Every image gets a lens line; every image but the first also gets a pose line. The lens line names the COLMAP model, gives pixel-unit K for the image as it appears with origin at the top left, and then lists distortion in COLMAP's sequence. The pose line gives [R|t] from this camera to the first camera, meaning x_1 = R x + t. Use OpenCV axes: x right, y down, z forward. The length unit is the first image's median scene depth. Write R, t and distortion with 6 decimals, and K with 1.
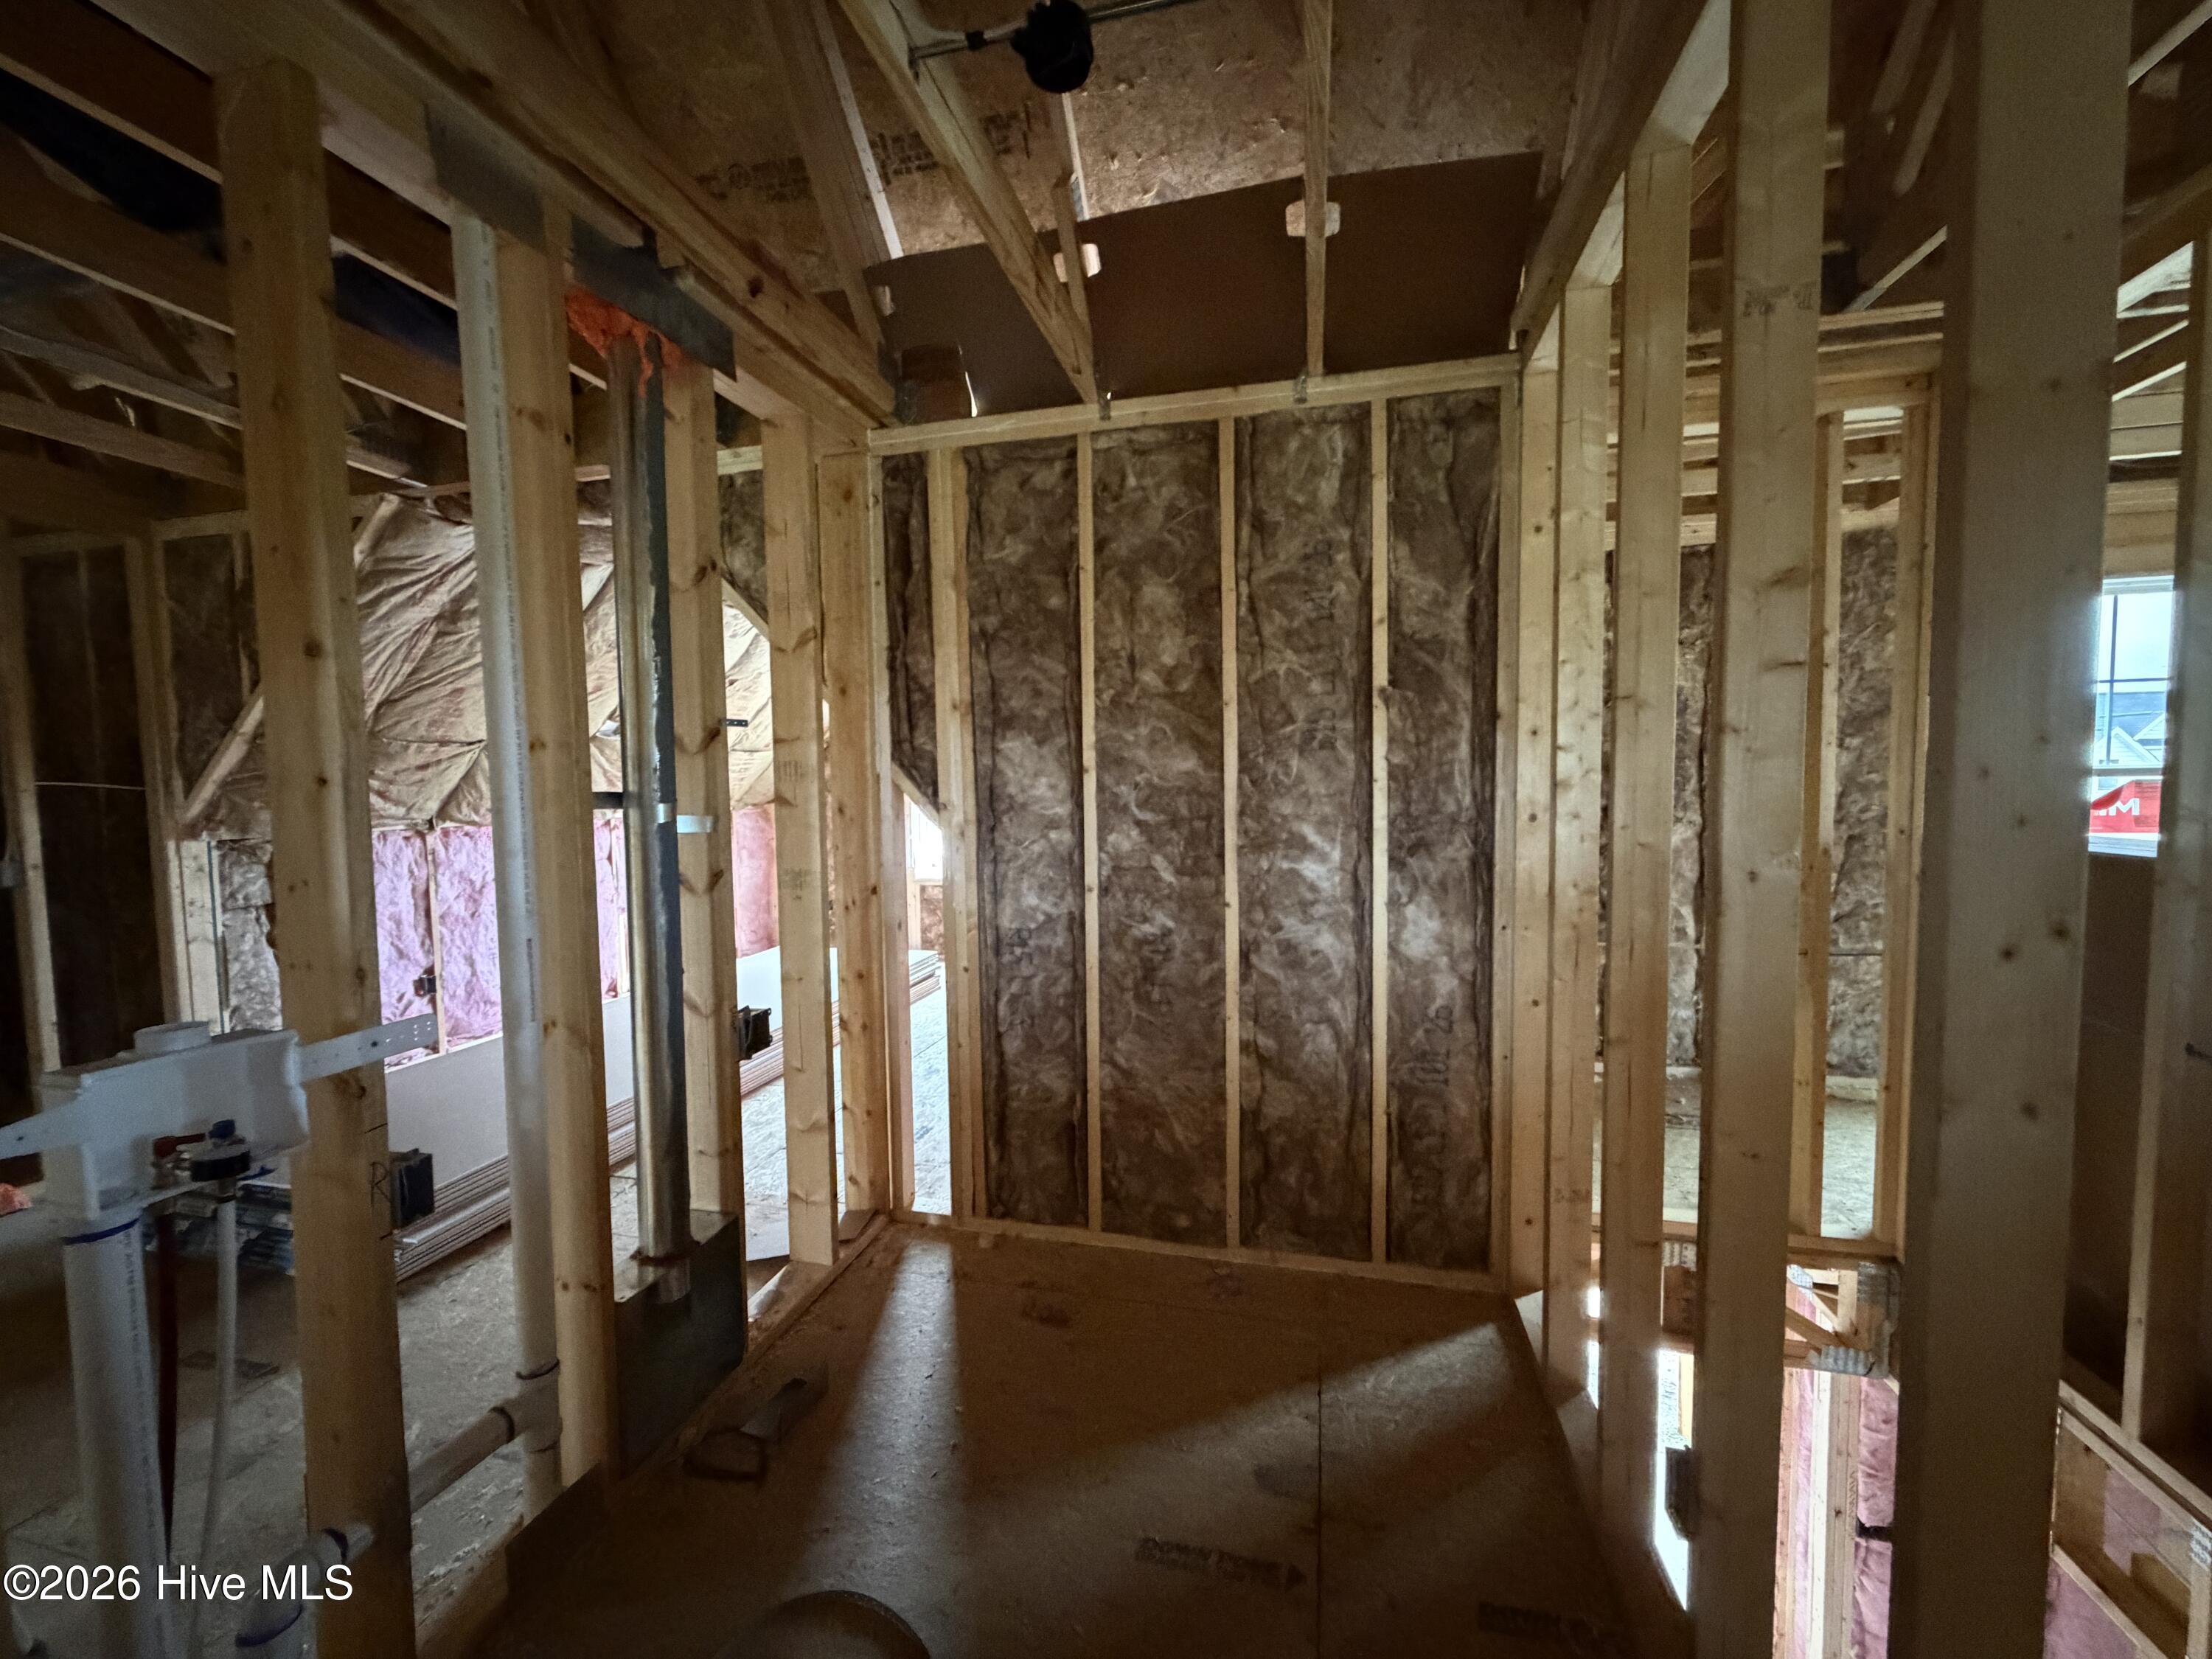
lens RADIAL K [[878.2, 0, 1108.0], [0, 878.2, 826.5], [0, 0, 1]] dist [0.000132, 0.000257]
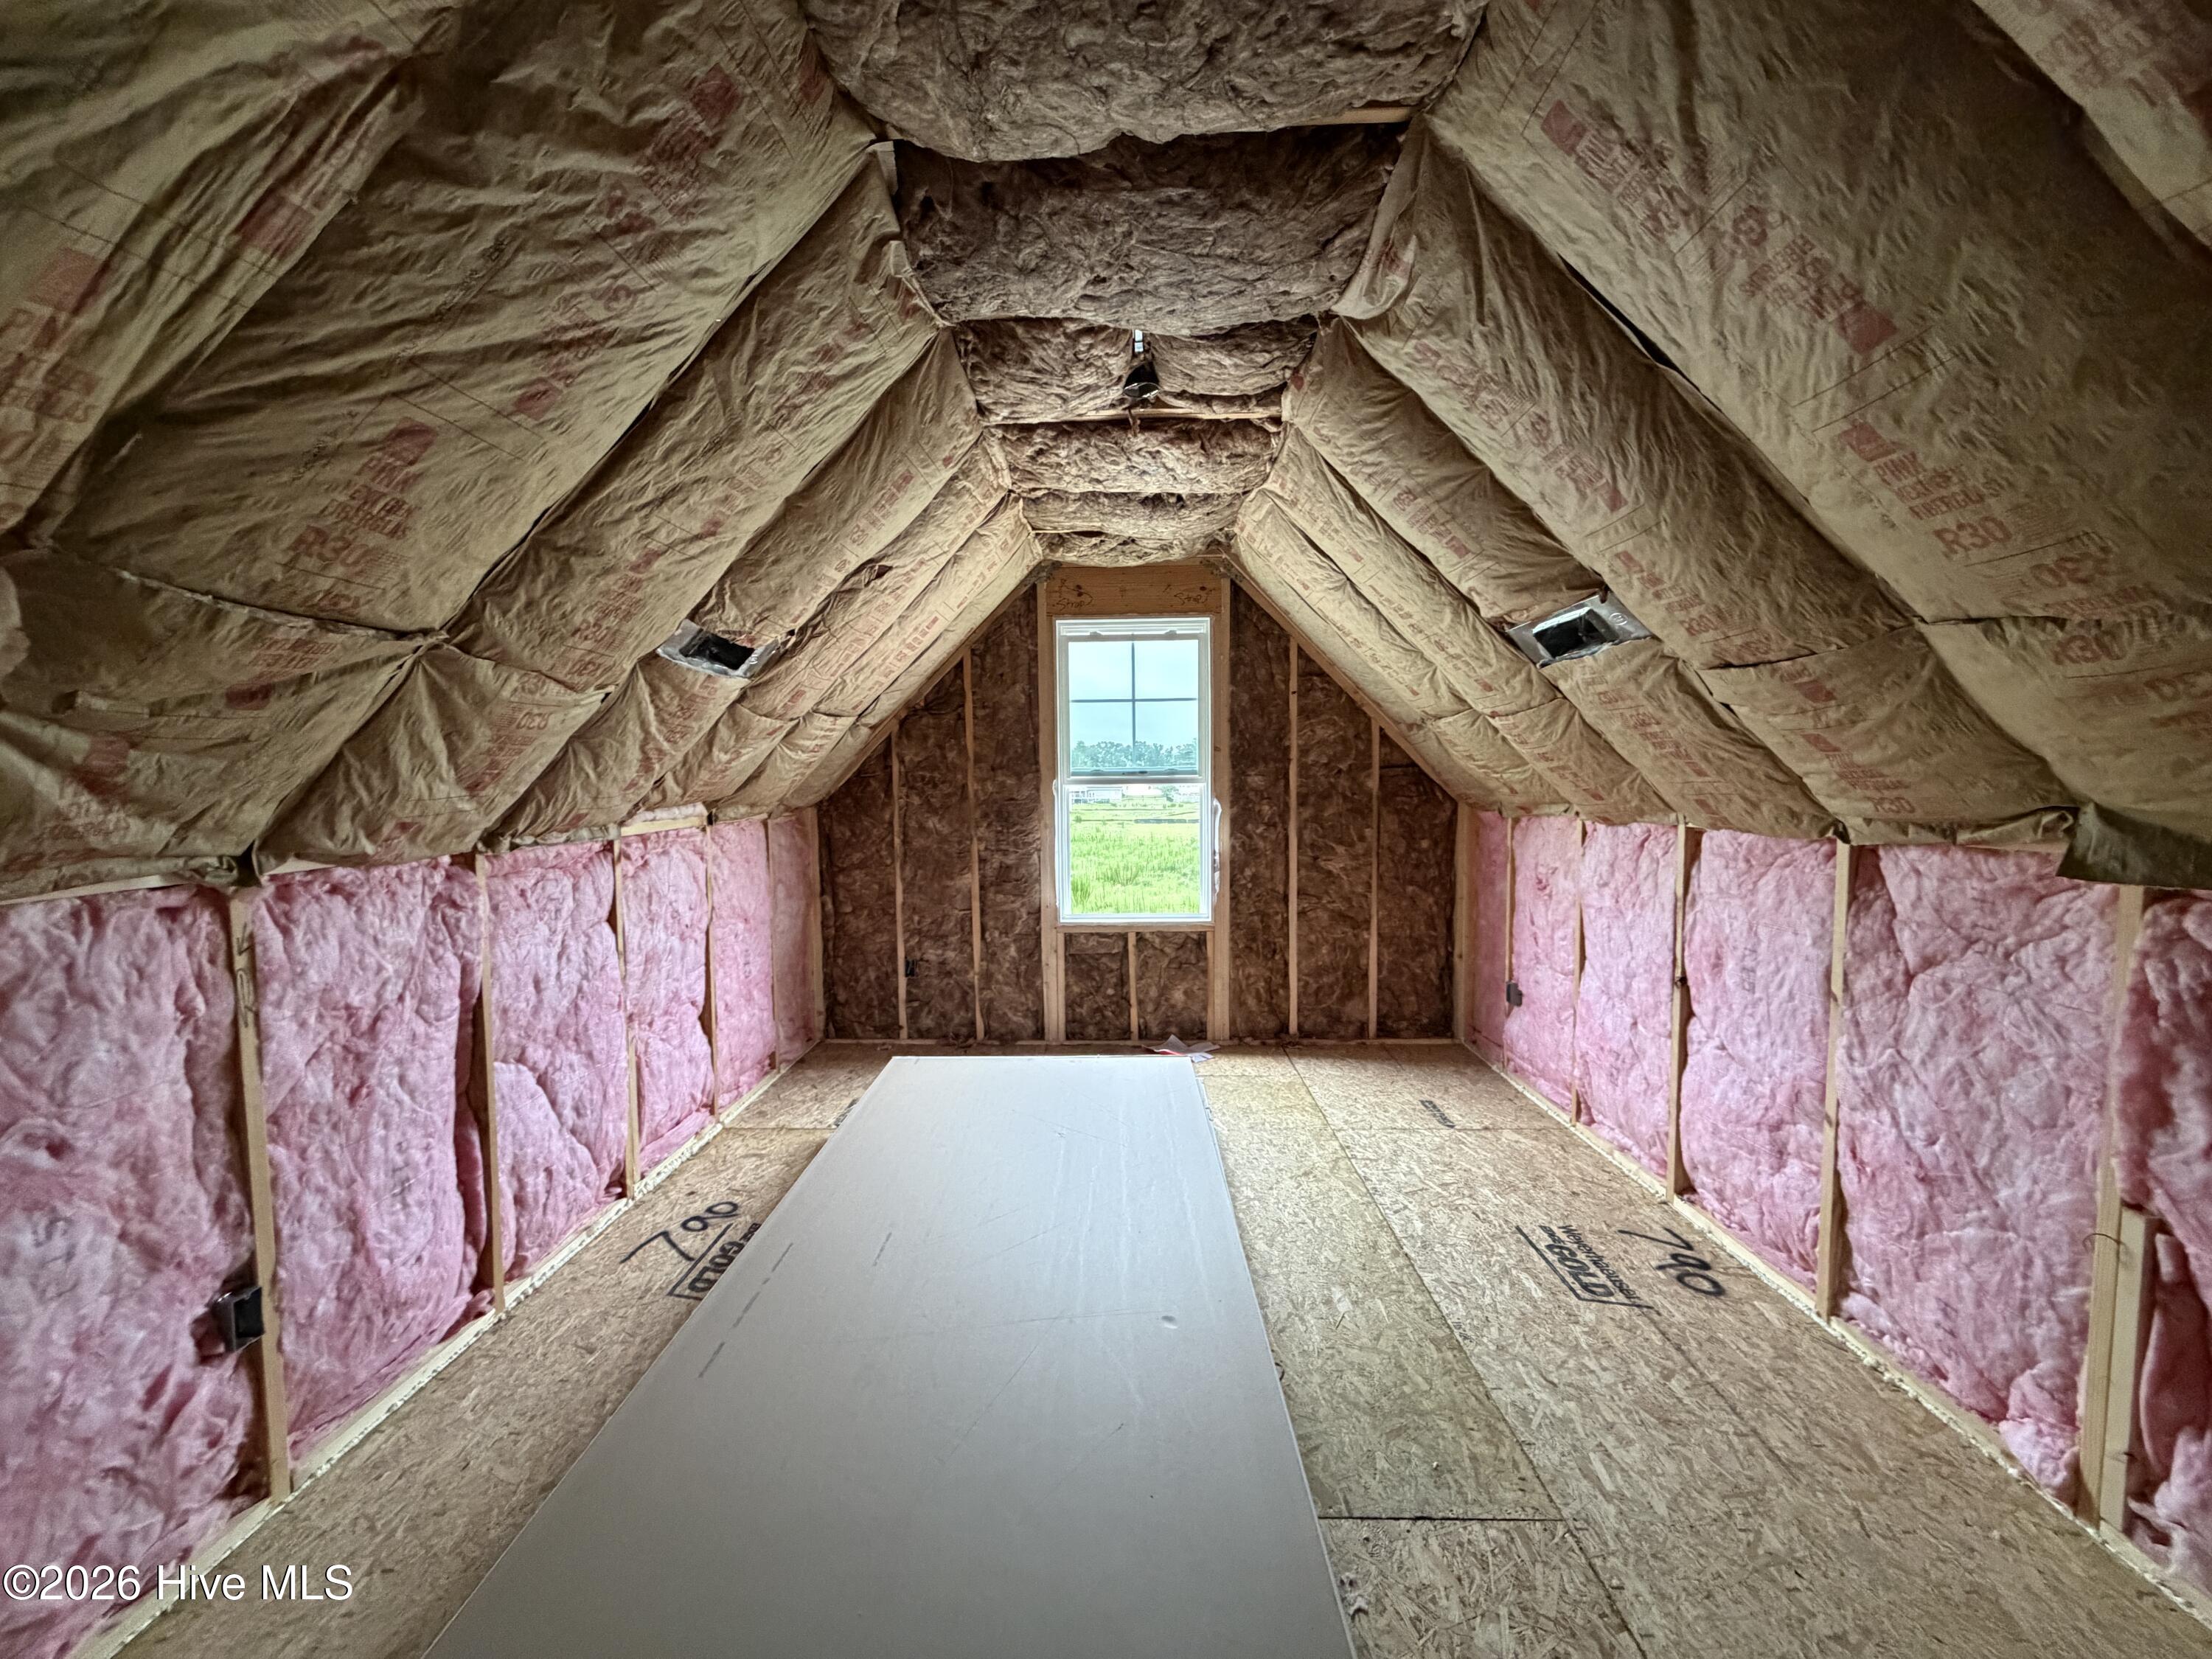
lens RADIAL K [[878.2, 0, 1104.4], [0, 878.2, 826.2], [0, 0, 1]] dist [0.000132, 0.000257]
pose [[0.977273, -0.008810, 0.211801, -0.511172], [0.009606, 0.999950, -0.002726, -0.015449], [-0.211766, 0.004698, 0.977309, 0.584563]]
